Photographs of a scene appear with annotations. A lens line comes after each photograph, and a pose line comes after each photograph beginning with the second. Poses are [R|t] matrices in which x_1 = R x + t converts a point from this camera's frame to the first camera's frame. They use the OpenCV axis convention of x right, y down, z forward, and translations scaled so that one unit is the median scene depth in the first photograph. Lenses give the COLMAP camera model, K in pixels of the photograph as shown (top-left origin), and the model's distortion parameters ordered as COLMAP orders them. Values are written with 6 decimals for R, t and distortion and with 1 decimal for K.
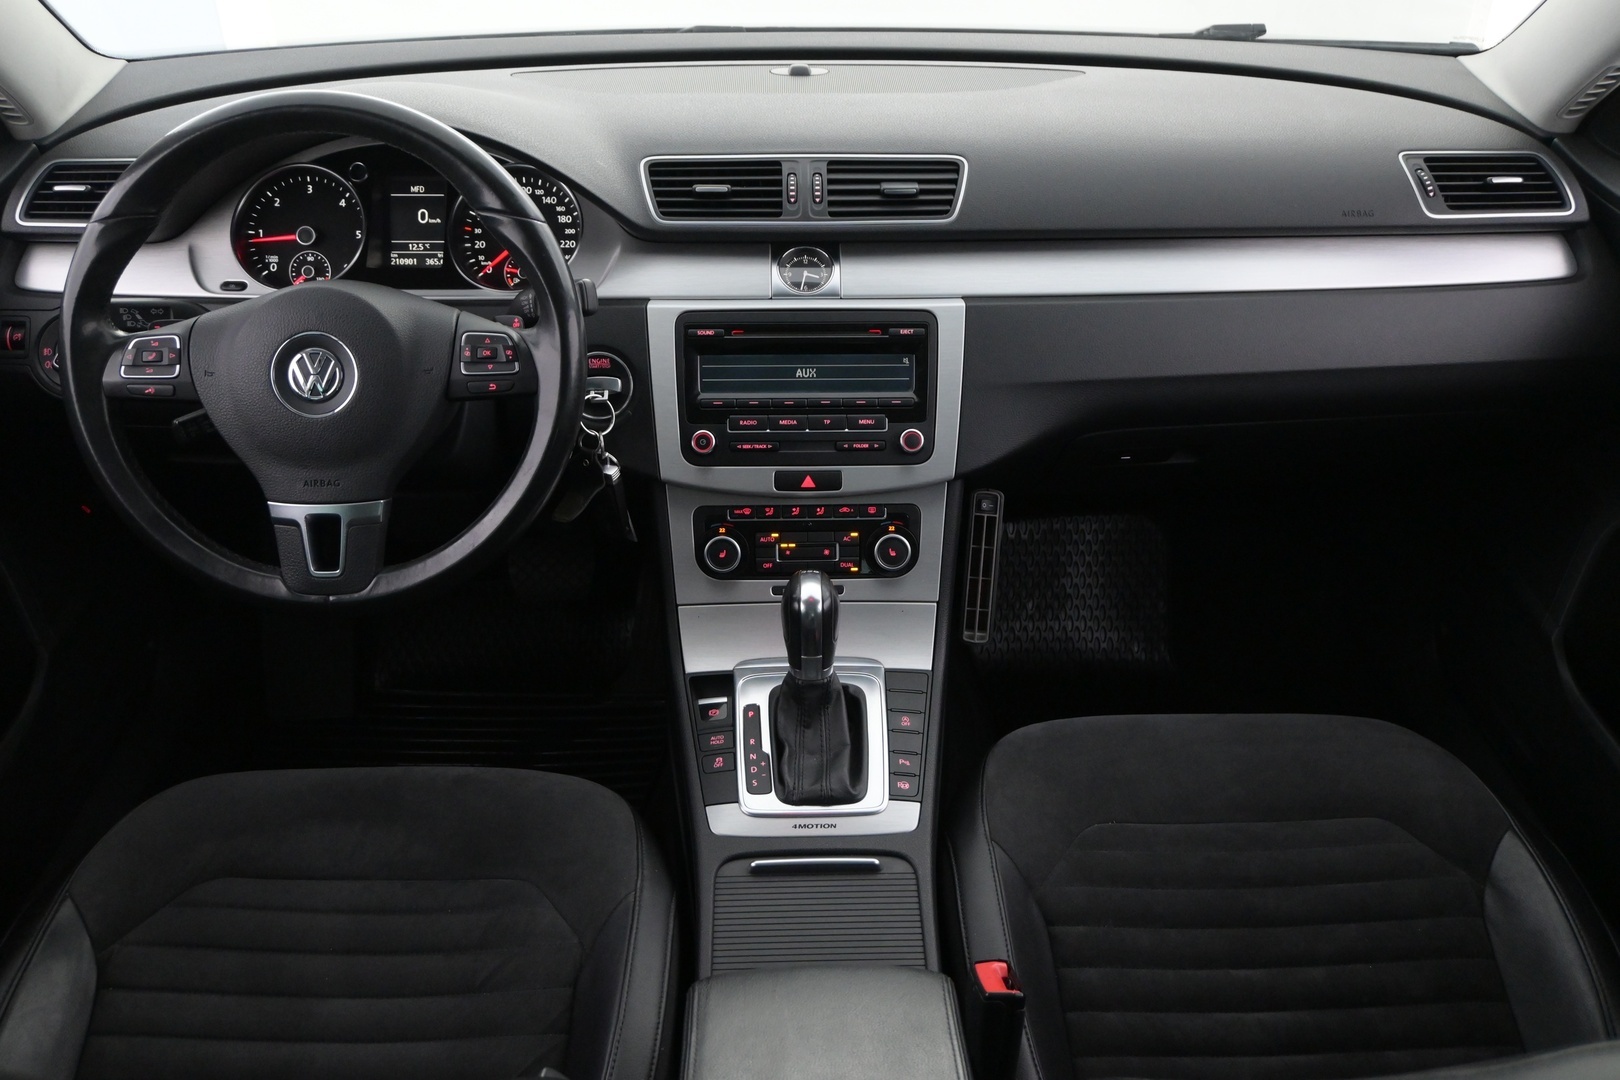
lens RADIAL K [[1454.3, 0, 817.1], [0, 1454.3, 530.4], [0, 0, 1]] dist [-0.015146, 0.018461]
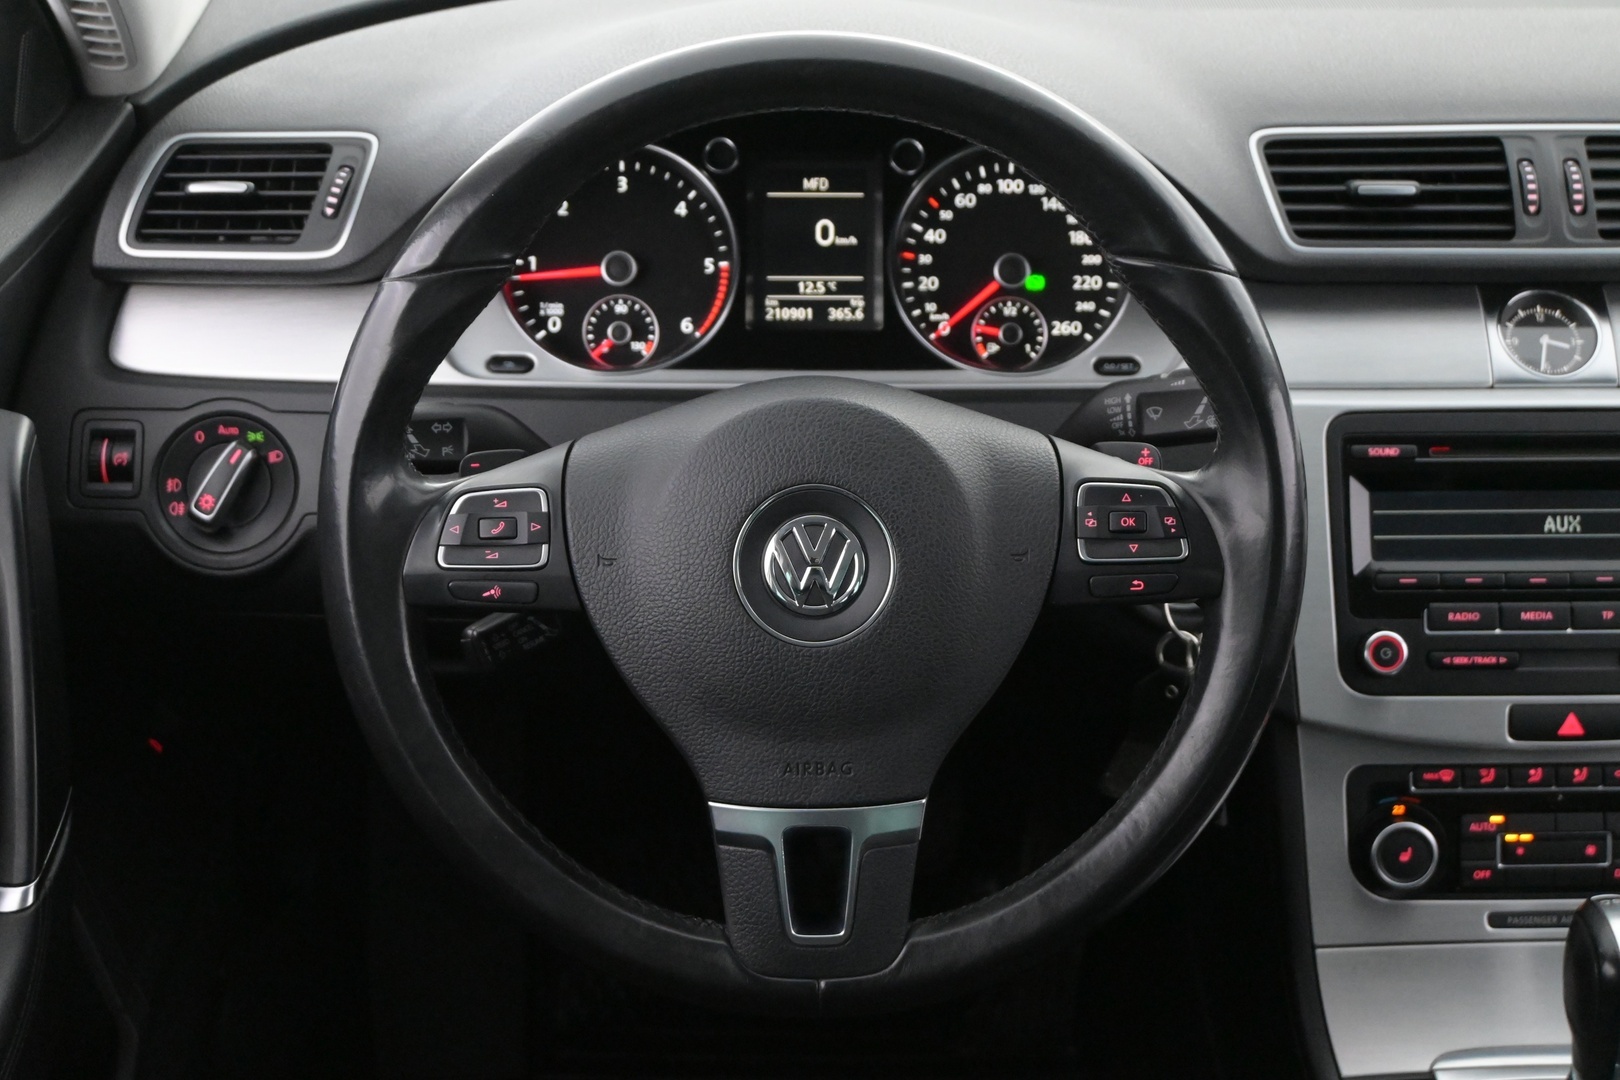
lens RADIAL K [[2281.5, 0, 794.3], [0, 2281.5, 517.5], [0, 0, 1]] dist [0.009689, 0.000000]
pose [[0.999979, -0.000286, -0.006459, -0.289382], [0.000025, 0.999180, -0.040480, -0.075657], [0.006466, 0.040479, 0.999159, 0.140848]]
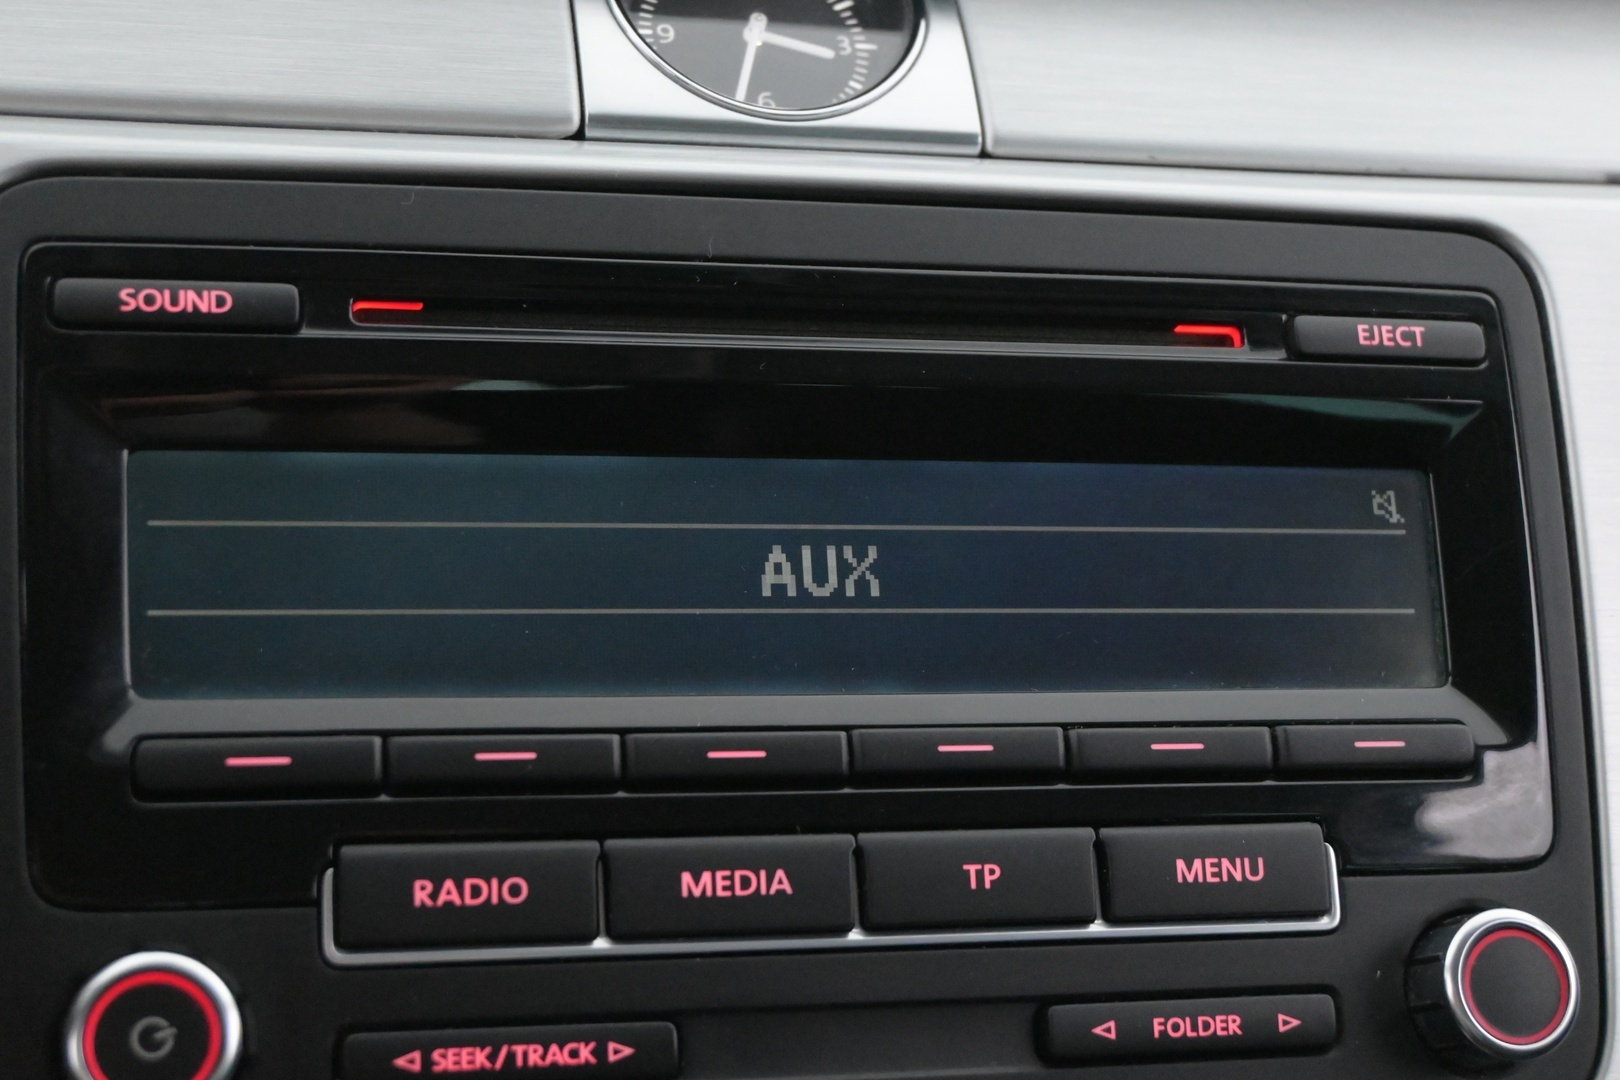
lens RADIAL K [[2579.4, 0, 816.4], [0, 2579.4, 552.0], [0, 0, 1]] dist [0.002288, 0.000000]
pose [[0.973123, 0.006609, 0.230191, -0.072631], [0.048734, 0.971039, -0.233900, -0.044408], [-0.225071, 0.238831, 0.944618, 0.731091]]
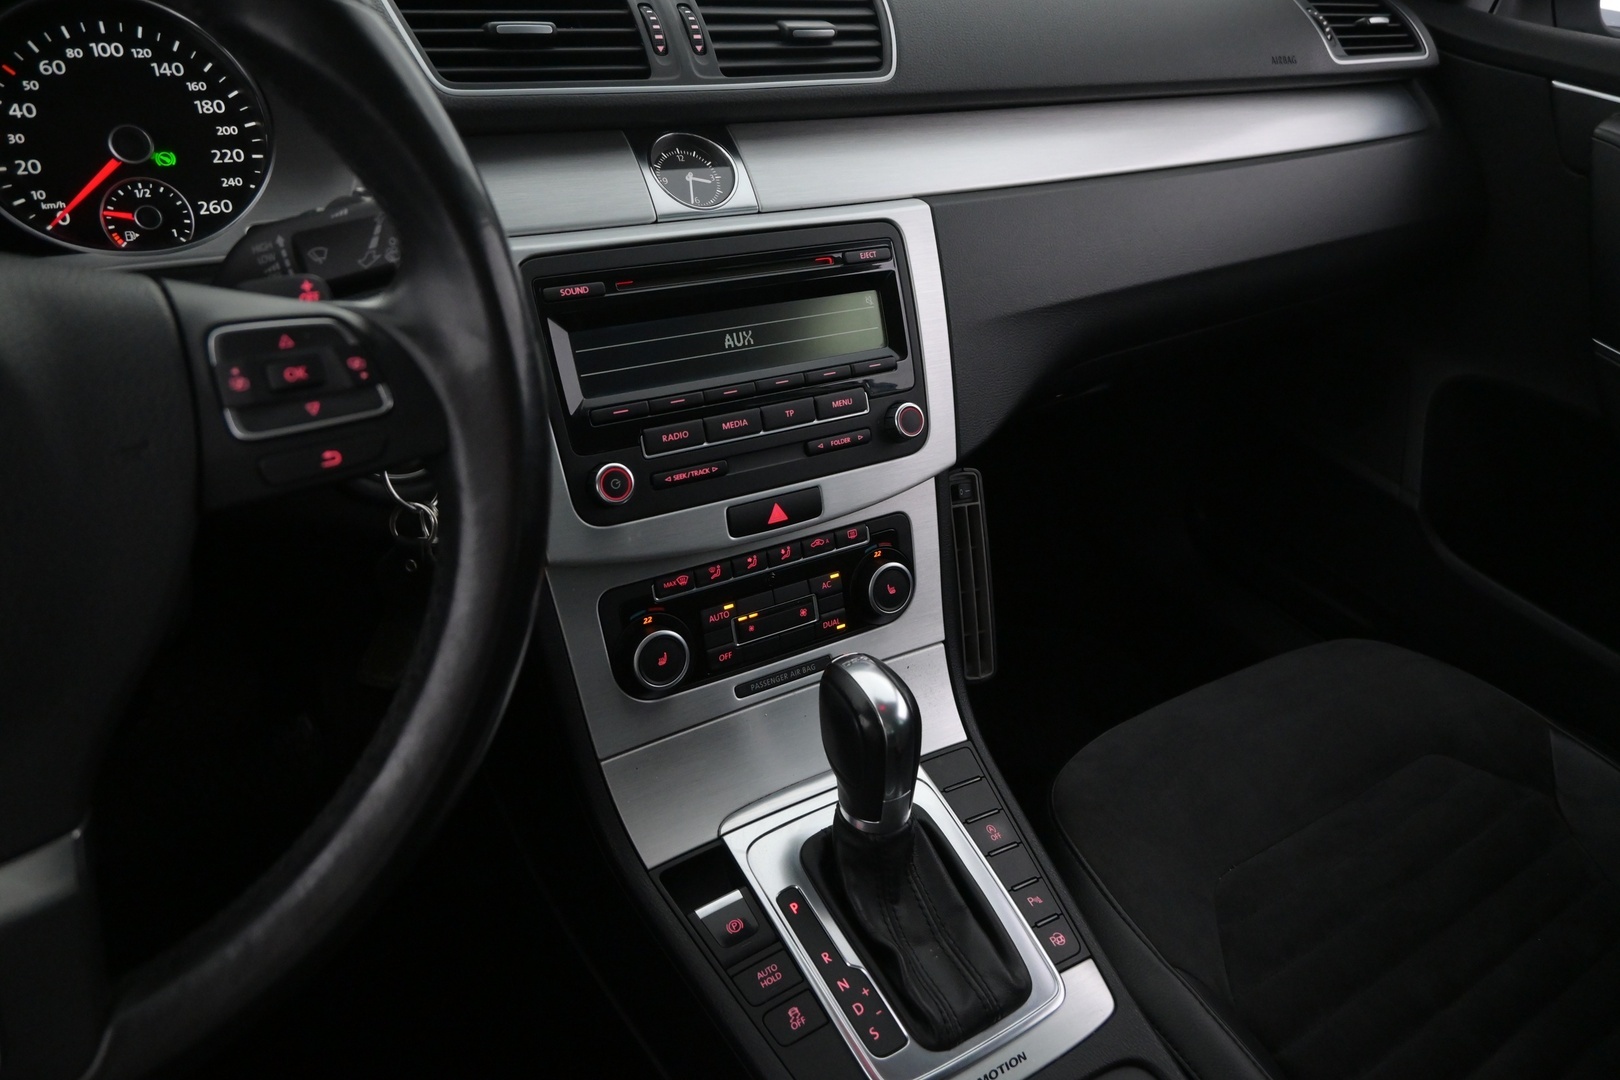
lens RADIAL K [[1111.9, 0, 811.8], [0, 1111.9, 537.1], [0, 0, 1]] dist [0.010517, -0.011684]
pose [[0.858916, -0.214844, 0.464871, -0.215693], [0.181310, 0.976523, 0.116313, -0.075588], [-0.478947, -0.015617, 0.877705, 0.571343]]
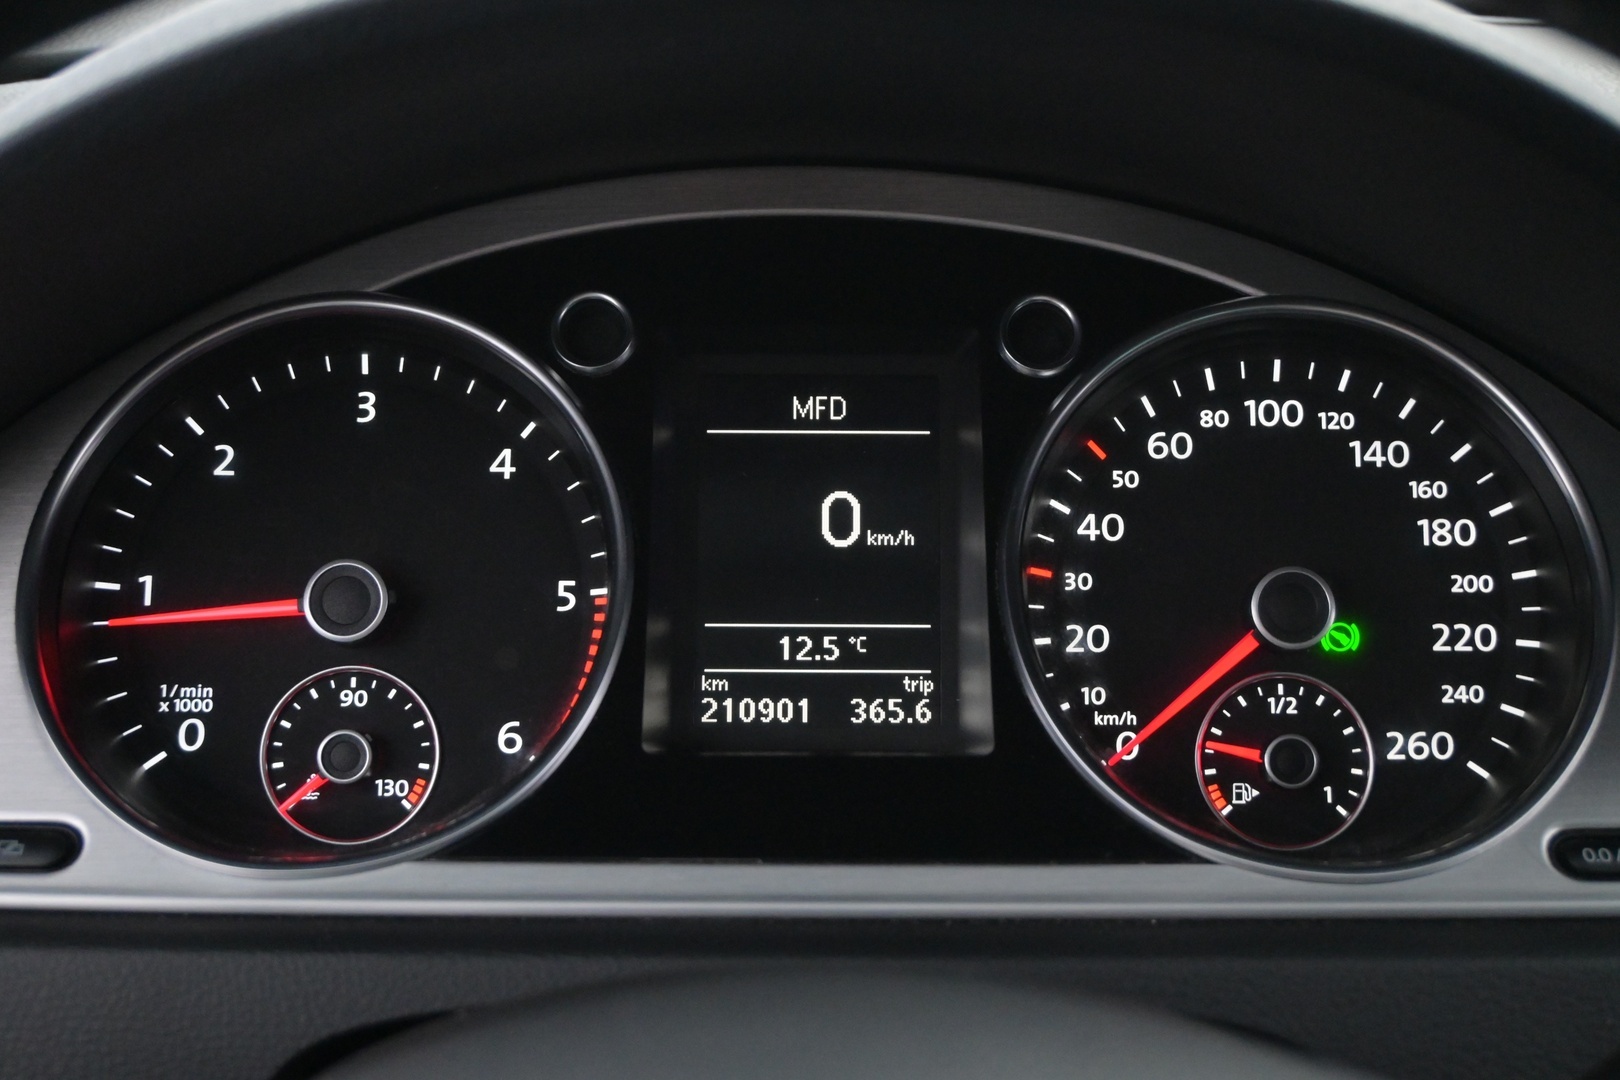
lens RADIAL K [[2077.9, 0, 811.7], [0, 2077.9, 531.5], [0, 0, 1]] dist [0.009025, 0.000000]
pose [[0.999999, 0.001003, 0.001358, -0.288465], [-0.000708, 0.979400, -0.201929, -0.152641], [-0.001532, 0.201927, 0.979399, 0.698900]]
